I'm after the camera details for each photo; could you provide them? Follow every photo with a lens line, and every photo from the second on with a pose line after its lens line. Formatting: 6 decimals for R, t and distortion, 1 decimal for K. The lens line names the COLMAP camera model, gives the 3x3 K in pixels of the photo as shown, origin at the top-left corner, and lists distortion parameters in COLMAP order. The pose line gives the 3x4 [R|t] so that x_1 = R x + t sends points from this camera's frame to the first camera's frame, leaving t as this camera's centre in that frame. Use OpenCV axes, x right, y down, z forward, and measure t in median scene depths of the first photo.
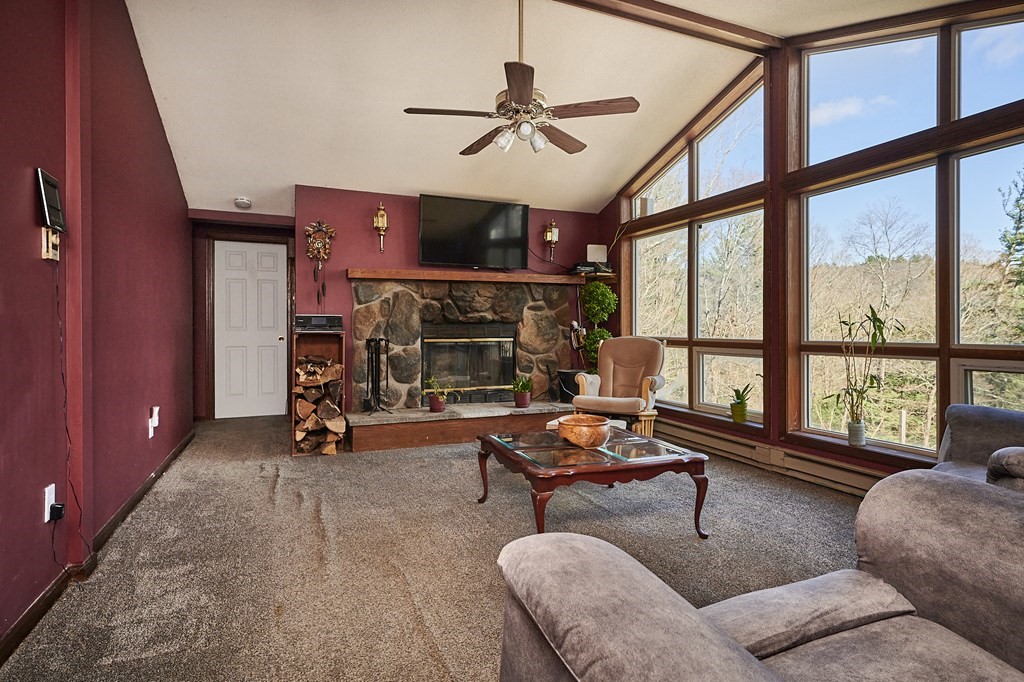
lens RADIAL K [[531.6, 0, 511.1], [0, 531.6, 328.4], [0, 0, 1]] dist [0.001004, 0.000223]
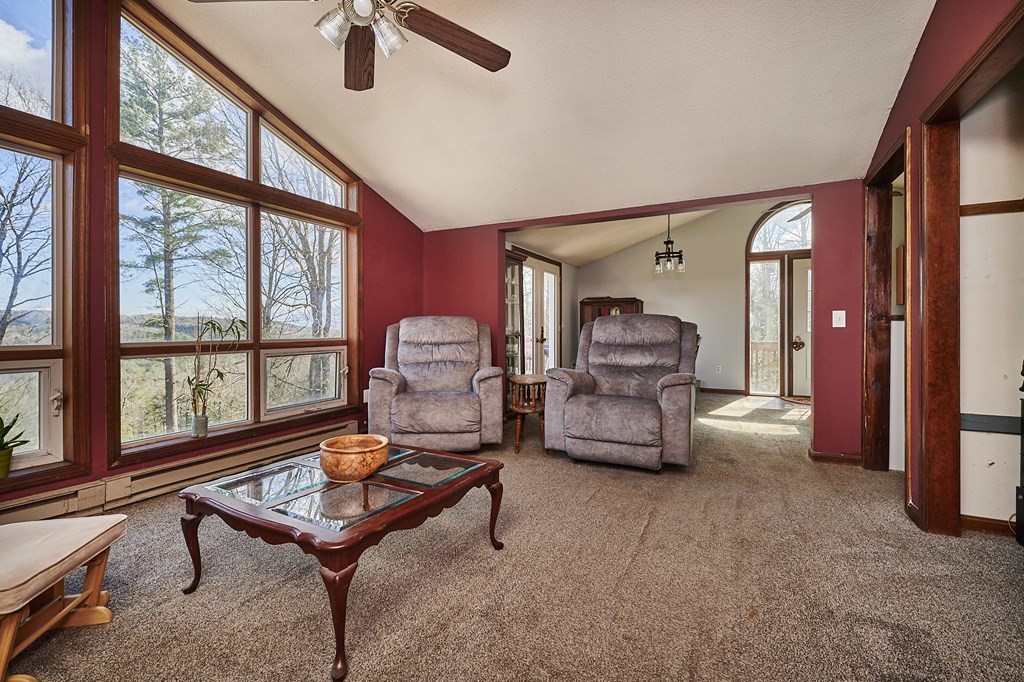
lens RADIAL K [[445.7, 0, 510.9], [0, 445.7, 330.9], [0, 0, 1]] dist [-0.000871, -0.000081]
pose [[-0.648458, -0.002796, 0.761245, -0.460106], [0.001067, 0.999989, 0.004582, 0.000719], [-0.761250, 0.003783, -0.648448, 1.126824]]
